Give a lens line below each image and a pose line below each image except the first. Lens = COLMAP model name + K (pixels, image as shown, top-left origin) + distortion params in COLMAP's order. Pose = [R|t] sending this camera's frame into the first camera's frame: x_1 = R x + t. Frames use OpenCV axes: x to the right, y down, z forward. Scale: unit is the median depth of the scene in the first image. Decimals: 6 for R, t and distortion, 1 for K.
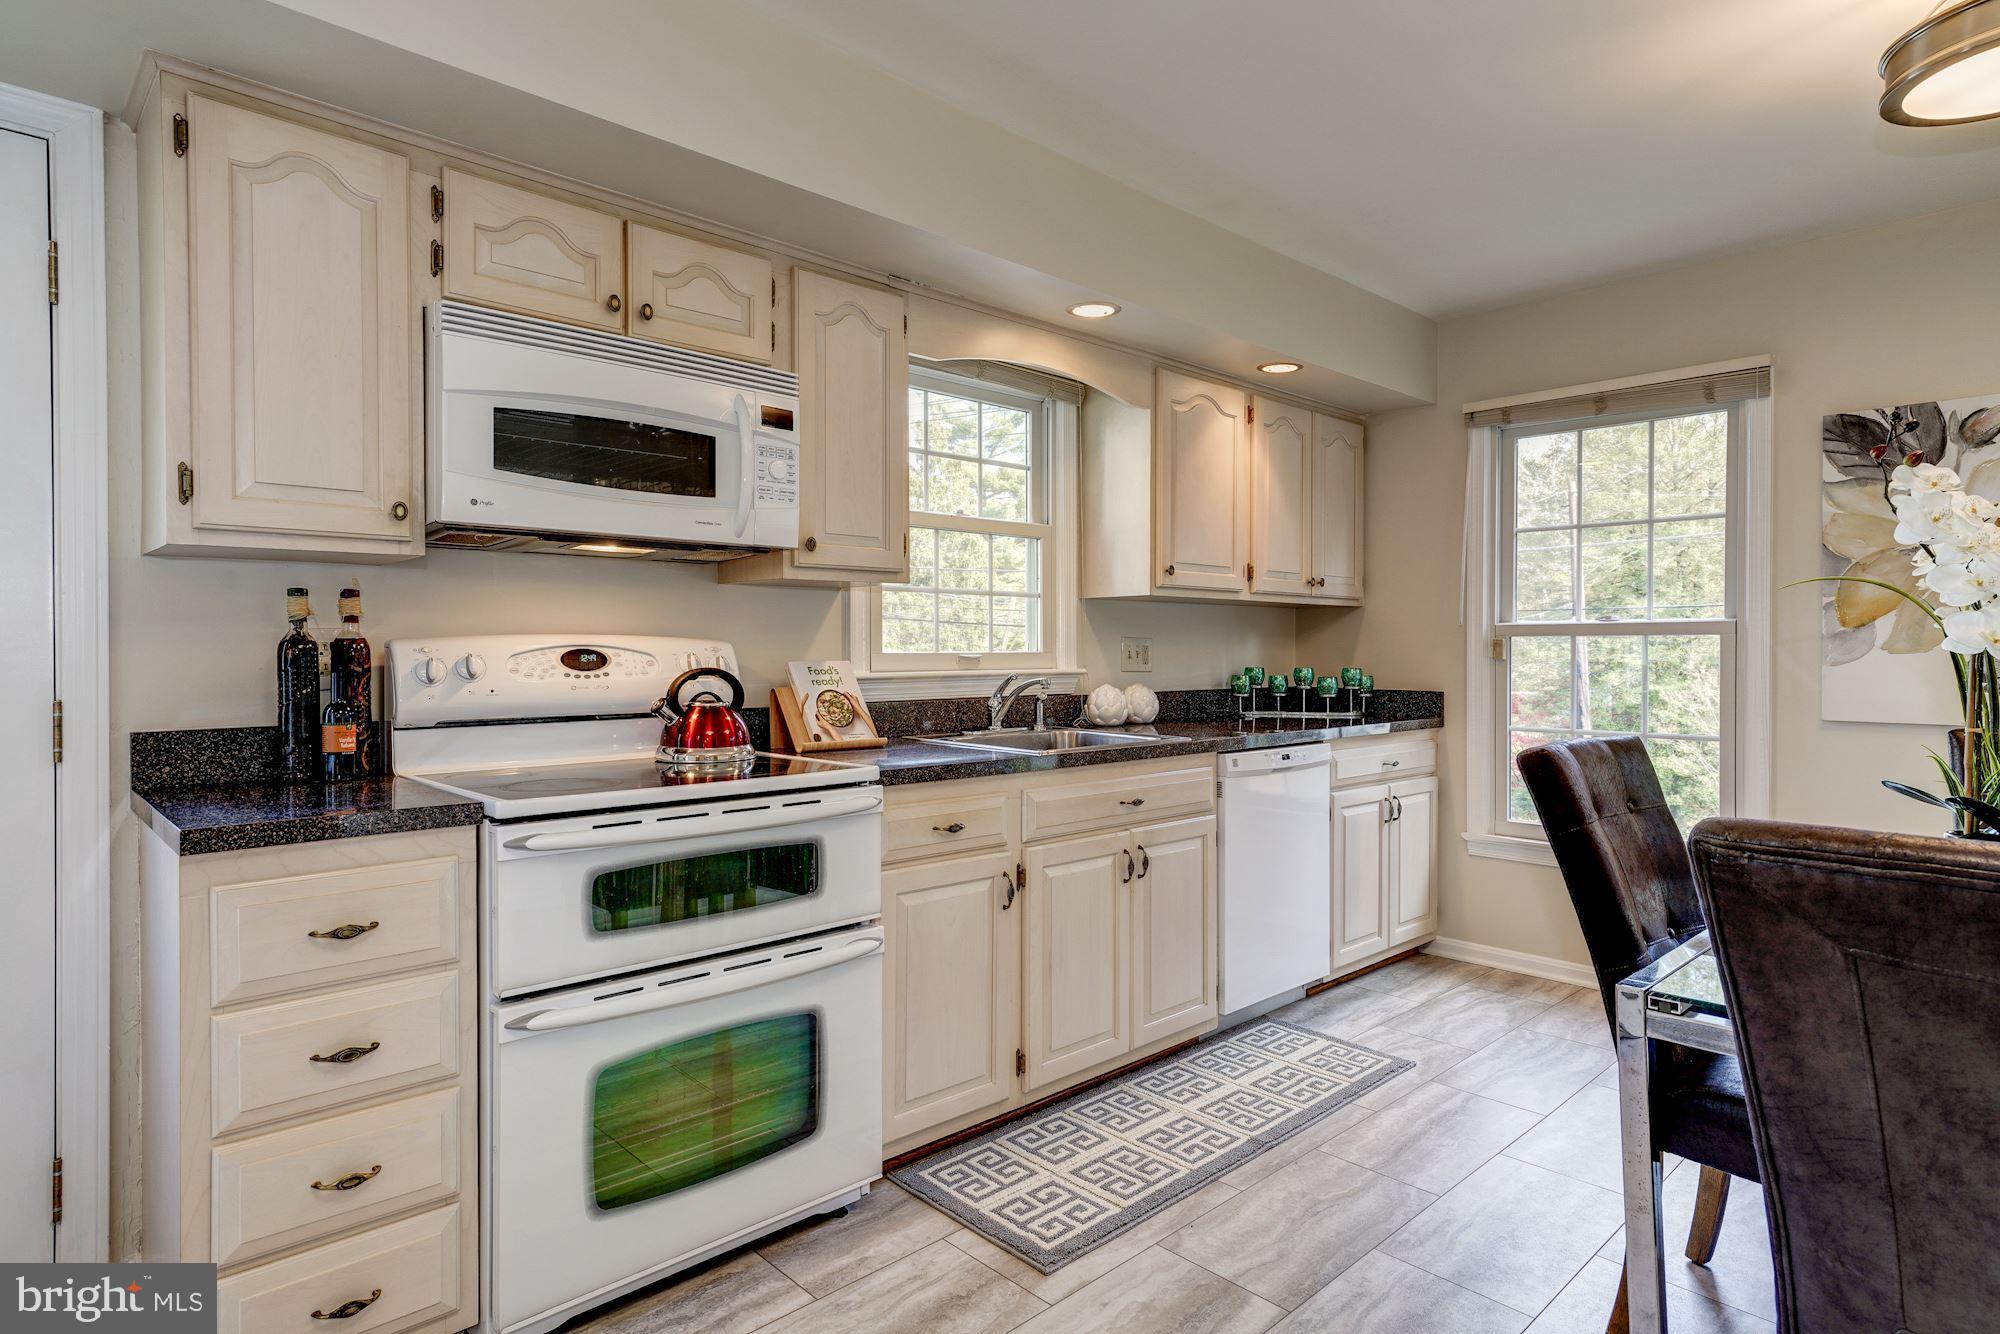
lens RADIAL K [[1084.8, 0, 988.0], [0, 1084.8, 661.3], [0, 0, 1]] dist [0.017849, -0.000248]
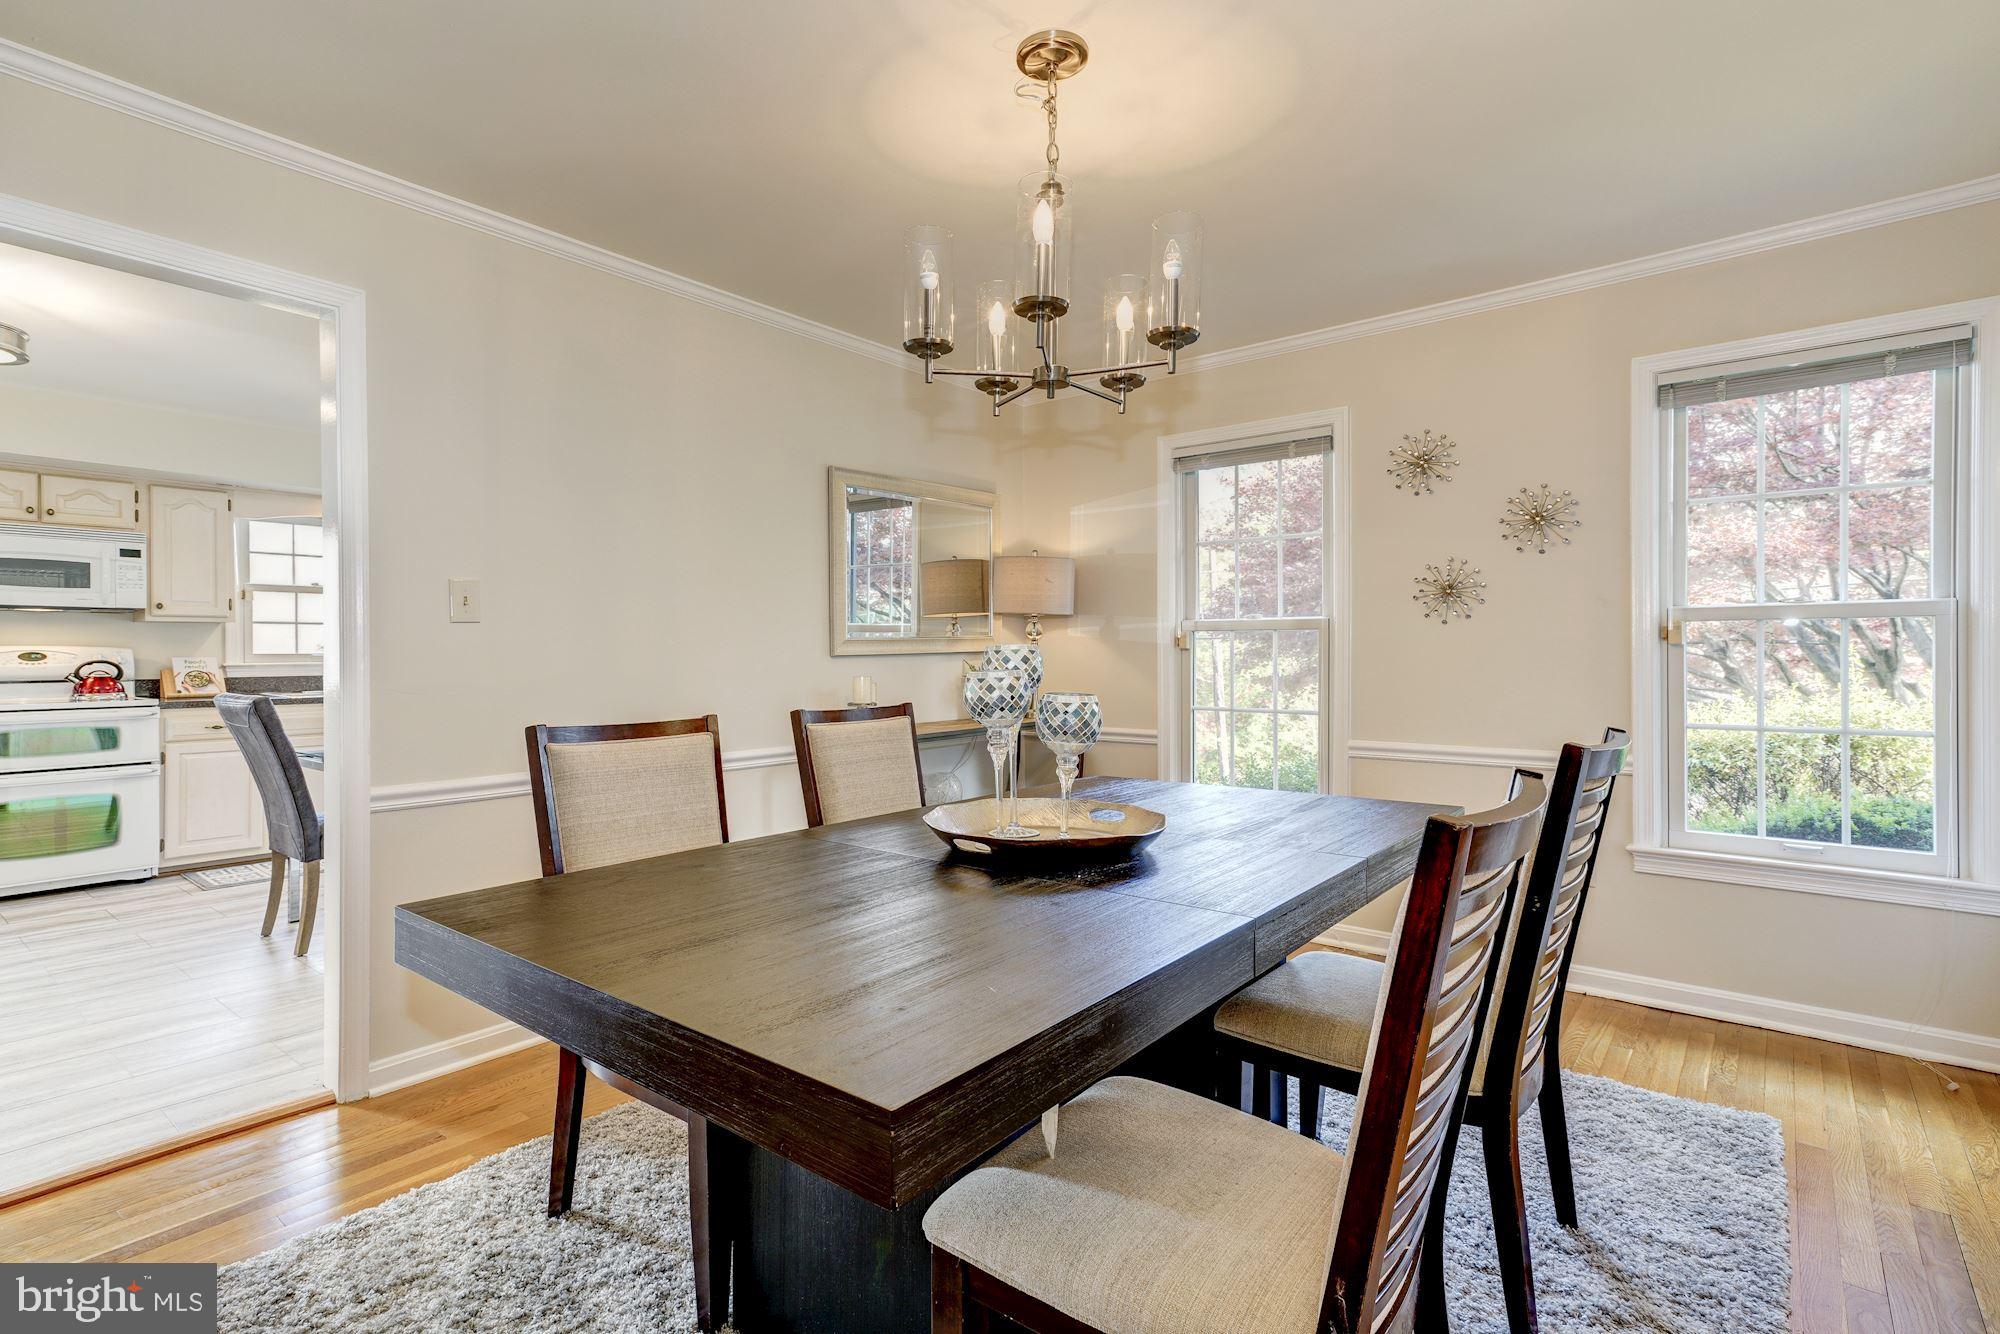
lens RADIAL K [[953.1, 0, 993.7], [0, 953.1, 656.1], [0, 0, 1]] dist [0.005645, 0.002840]
pose [[0.989688, -0.001170, 0.143234, 1.409564], [0.001469, 0.999997, -0.001981, 0.004979], [-0.143231, 0.002171, 0.989687, -1.366457]]
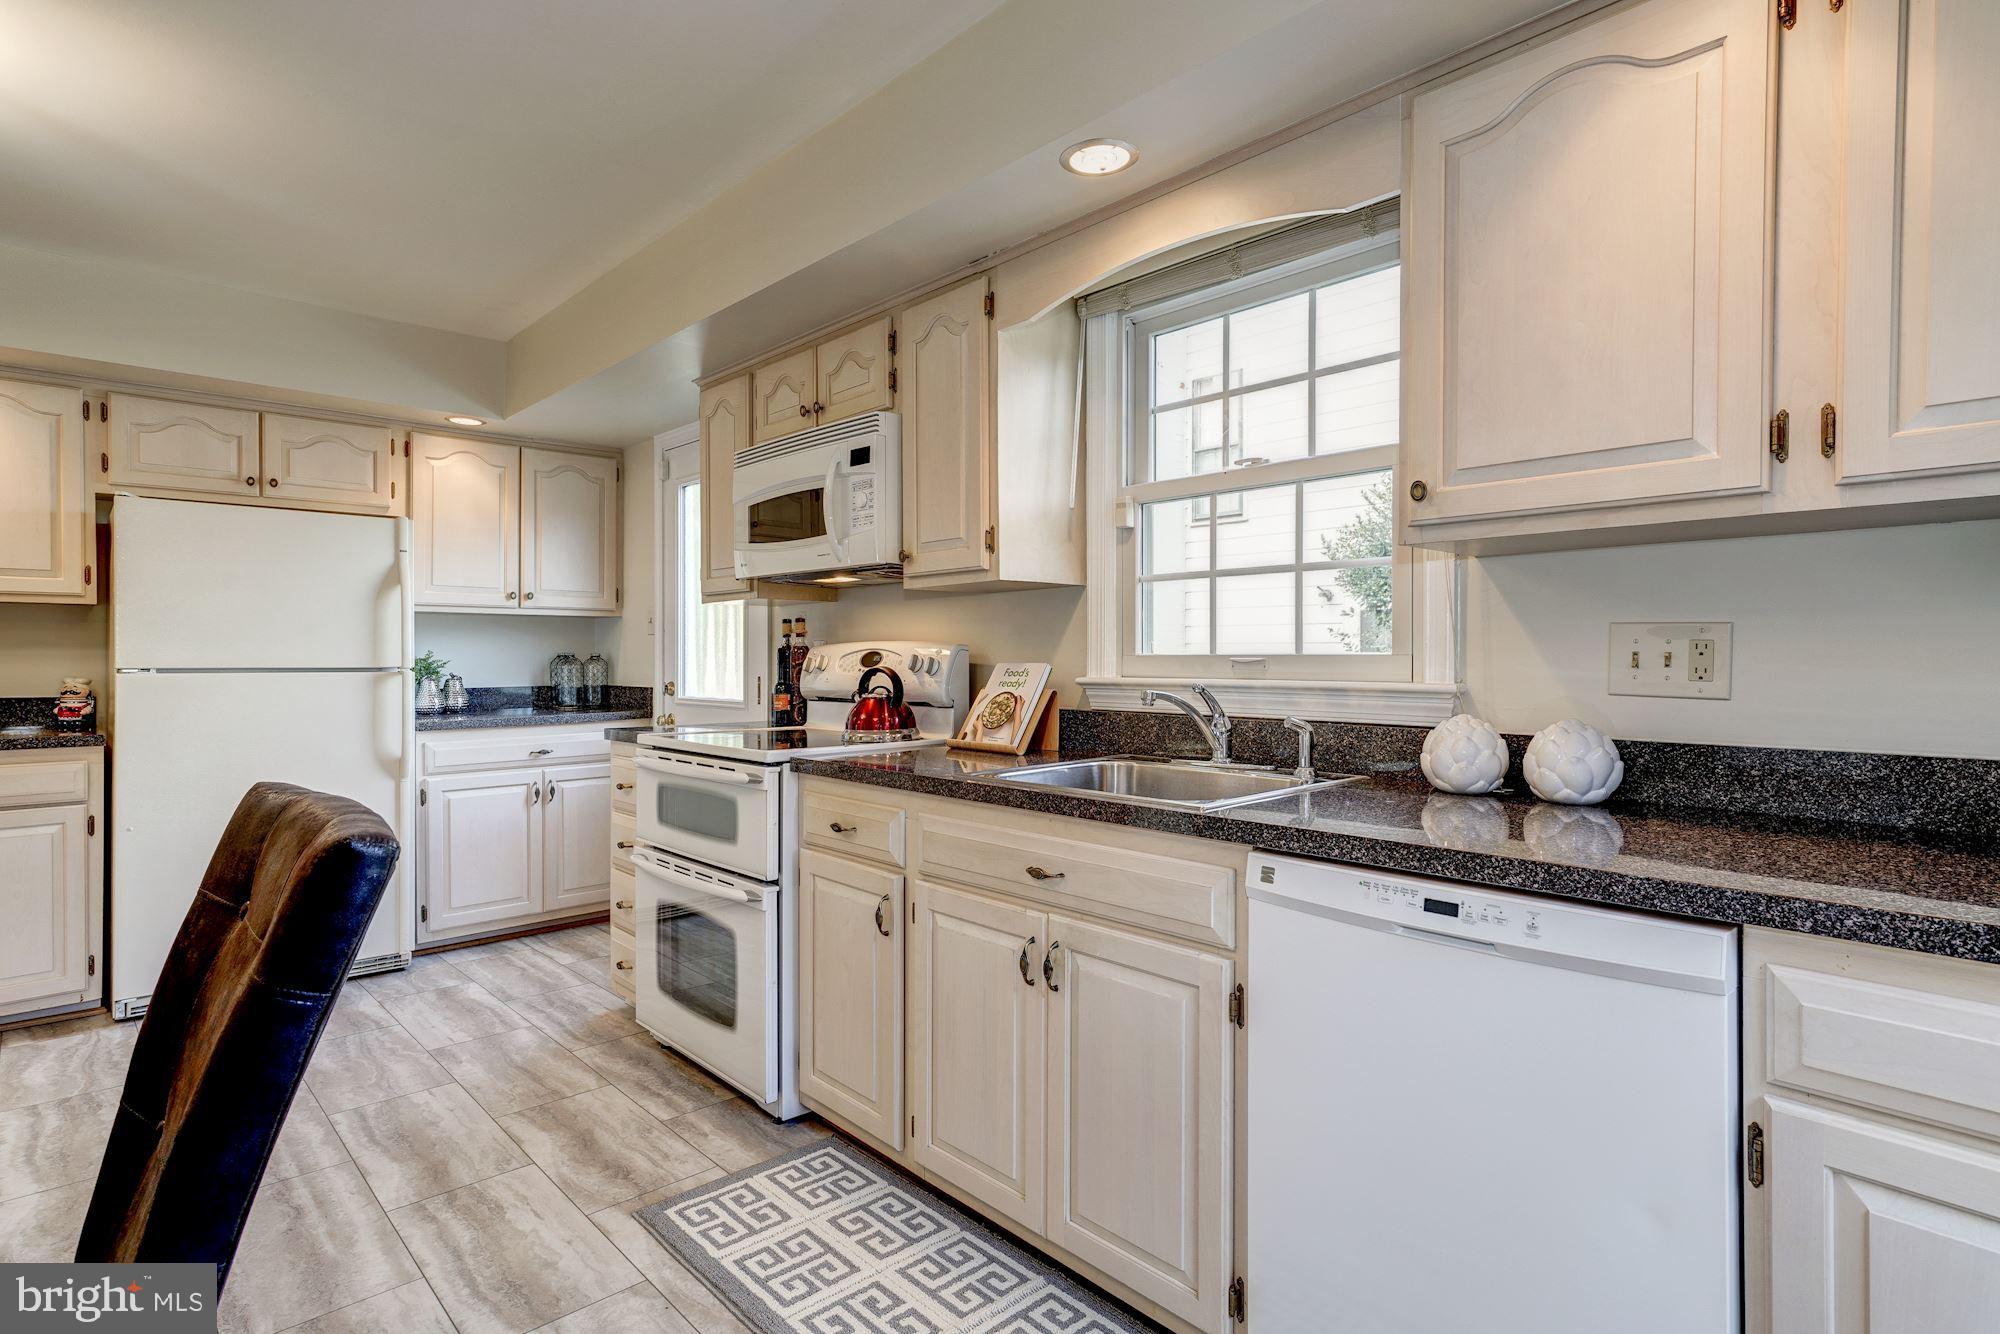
lens RADIAL K [[1031.2, 0, 993.4], [0, 1031.2, 661.5], [0, 0, 1]] dist [0.016115, 0.000954]
pose [[-0.010779, 0.007107, -0.999917, 0.970892], [-0.009239, 0.999931, 0.007206, -0.009957], [0.999899, 0.009316, -0.010713, 1.209699]]
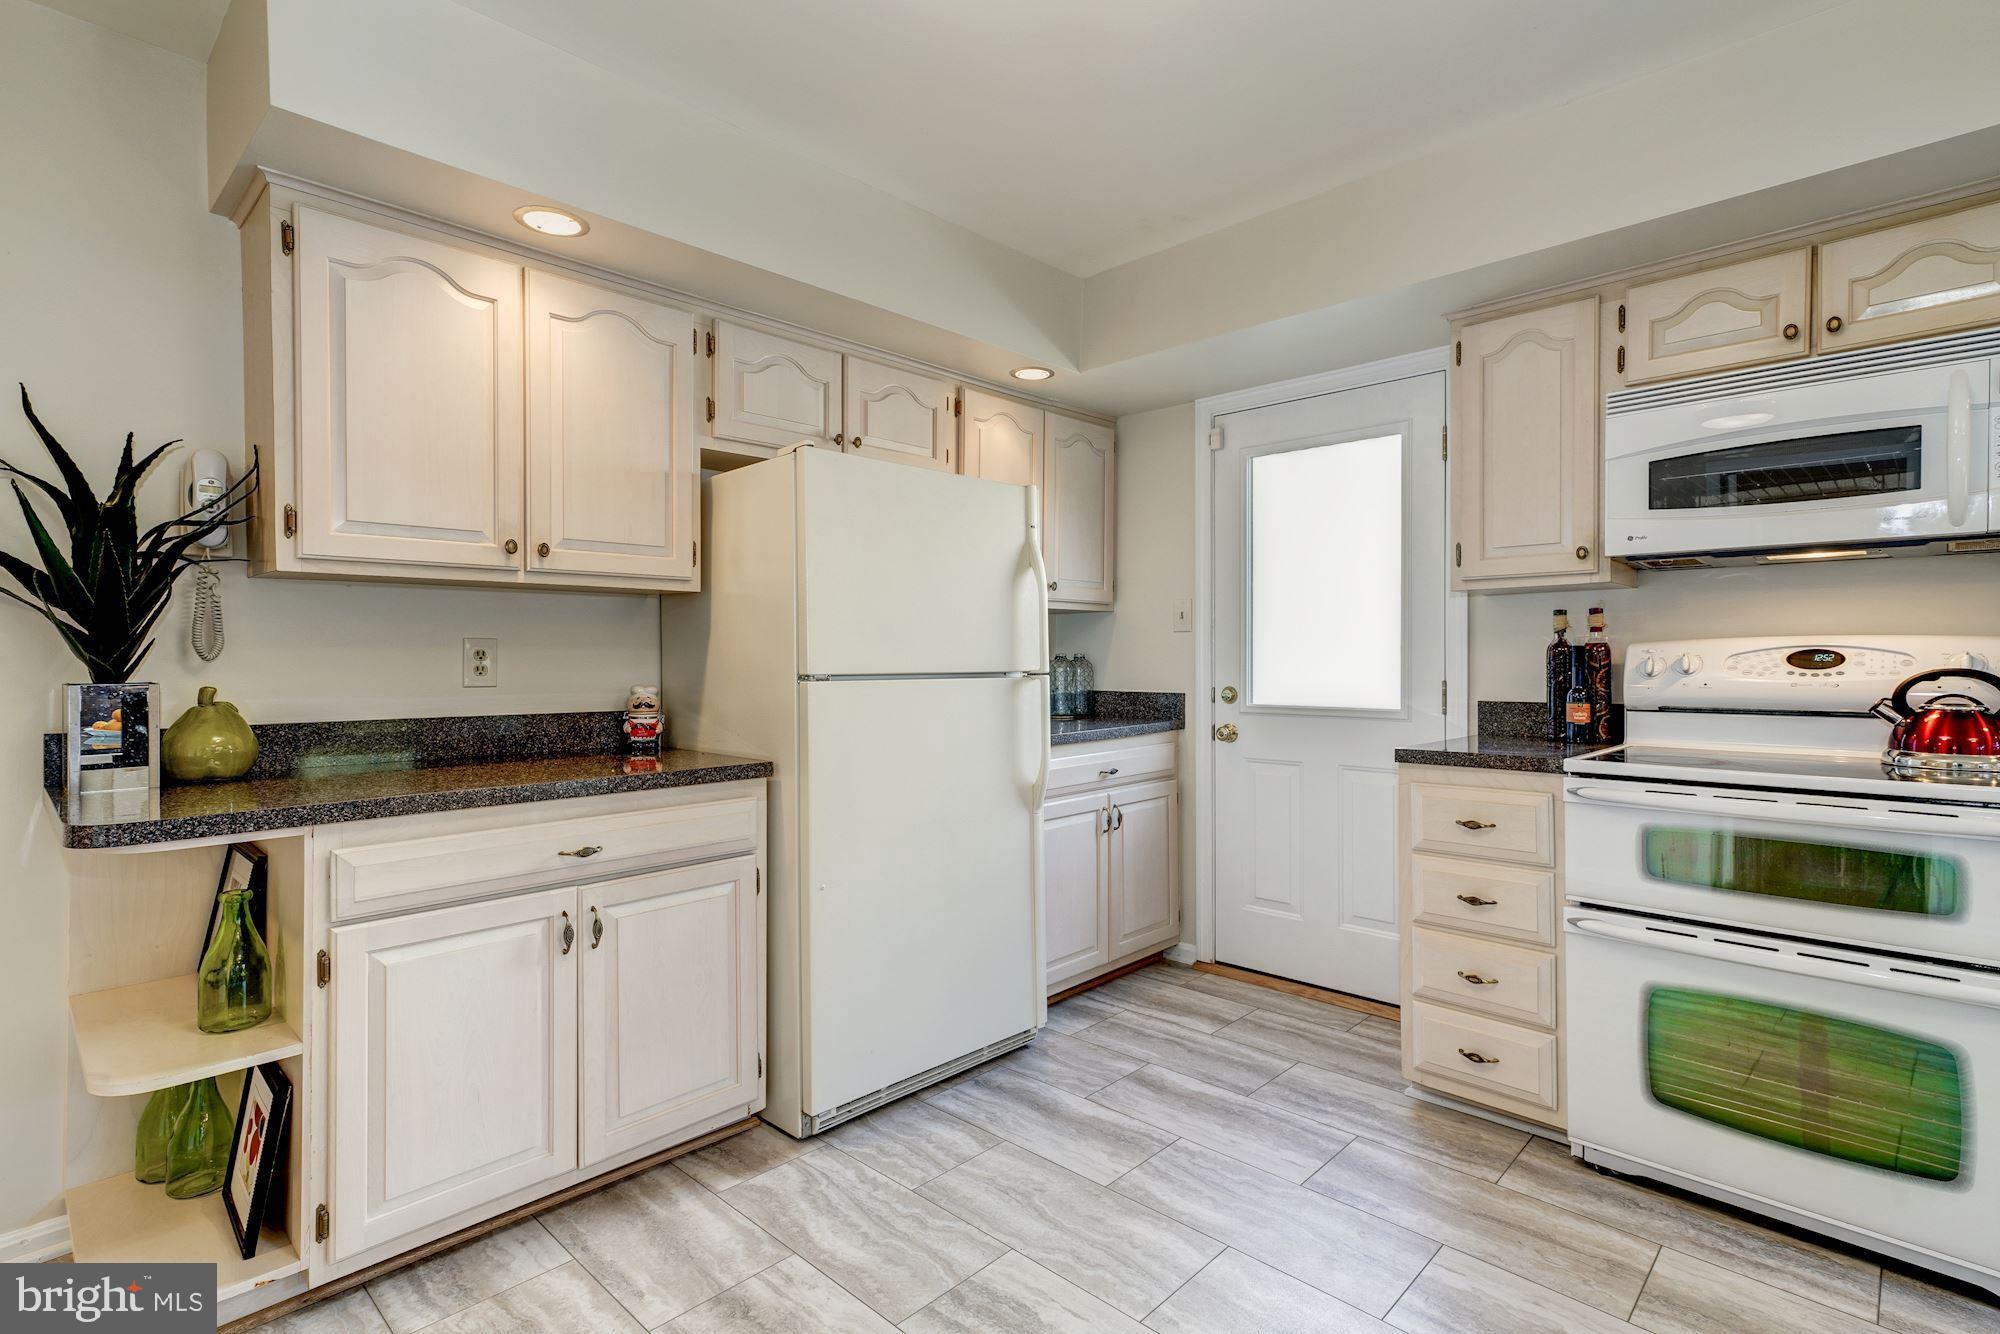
lens RADIAL K [[953.1, 0, 983.6], [0, 953.1, 661.8], [0, 0, 1]] dist [0.005645, 0.002840]
pose [[0.046165, 0.006296, -0.998914, 0.552389], [-0.006619, 0.999960, 0.005997, 0.001033], [0.998912, 0.006335, 0.046205, 0.143853]]
